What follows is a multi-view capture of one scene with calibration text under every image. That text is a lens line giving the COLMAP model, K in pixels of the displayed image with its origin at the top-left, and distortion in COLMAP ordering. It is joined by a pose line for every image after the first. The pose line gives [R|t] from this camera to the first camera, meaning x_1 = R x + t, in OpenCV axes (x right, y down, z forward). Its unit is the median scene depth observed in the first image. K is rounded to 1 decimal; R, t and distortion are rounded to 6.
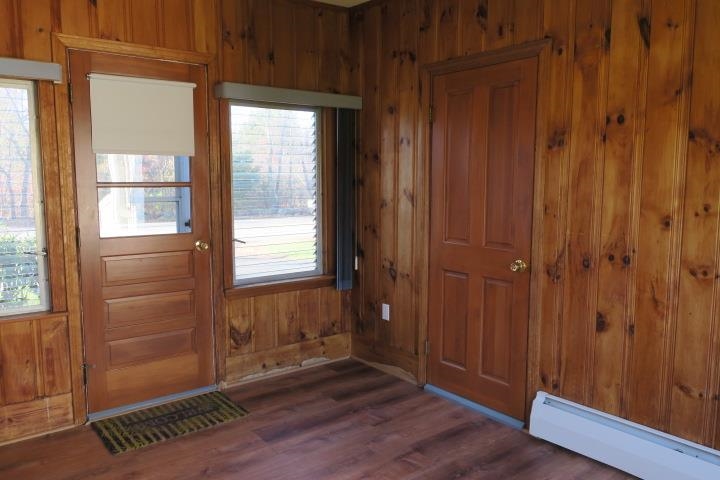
lens RADIAL K [[568.3, 0, 360.0], [0, 568.3, 240.0], [0, 0, 1]] dist [-0.008933, 0.010125]
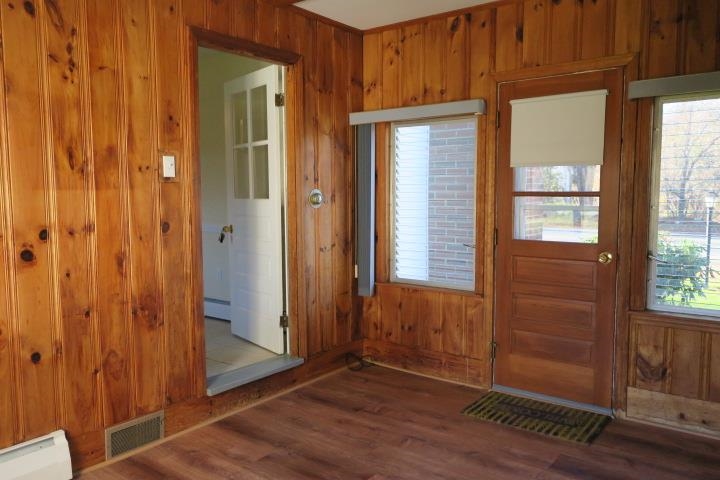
lens RADIAL K [[568.3, 0, 360.0], [0, 568.3, 240.0], [0, 0, 1]] dist [-0.008933, 0.010125]
pose [[0.237506, 0.078448, -0.968213, 0.568781], [-0.099533, 0.993453, 0.056077, -0.034211], [0.966273, 0.083051, 0.243760, 0.387445]]
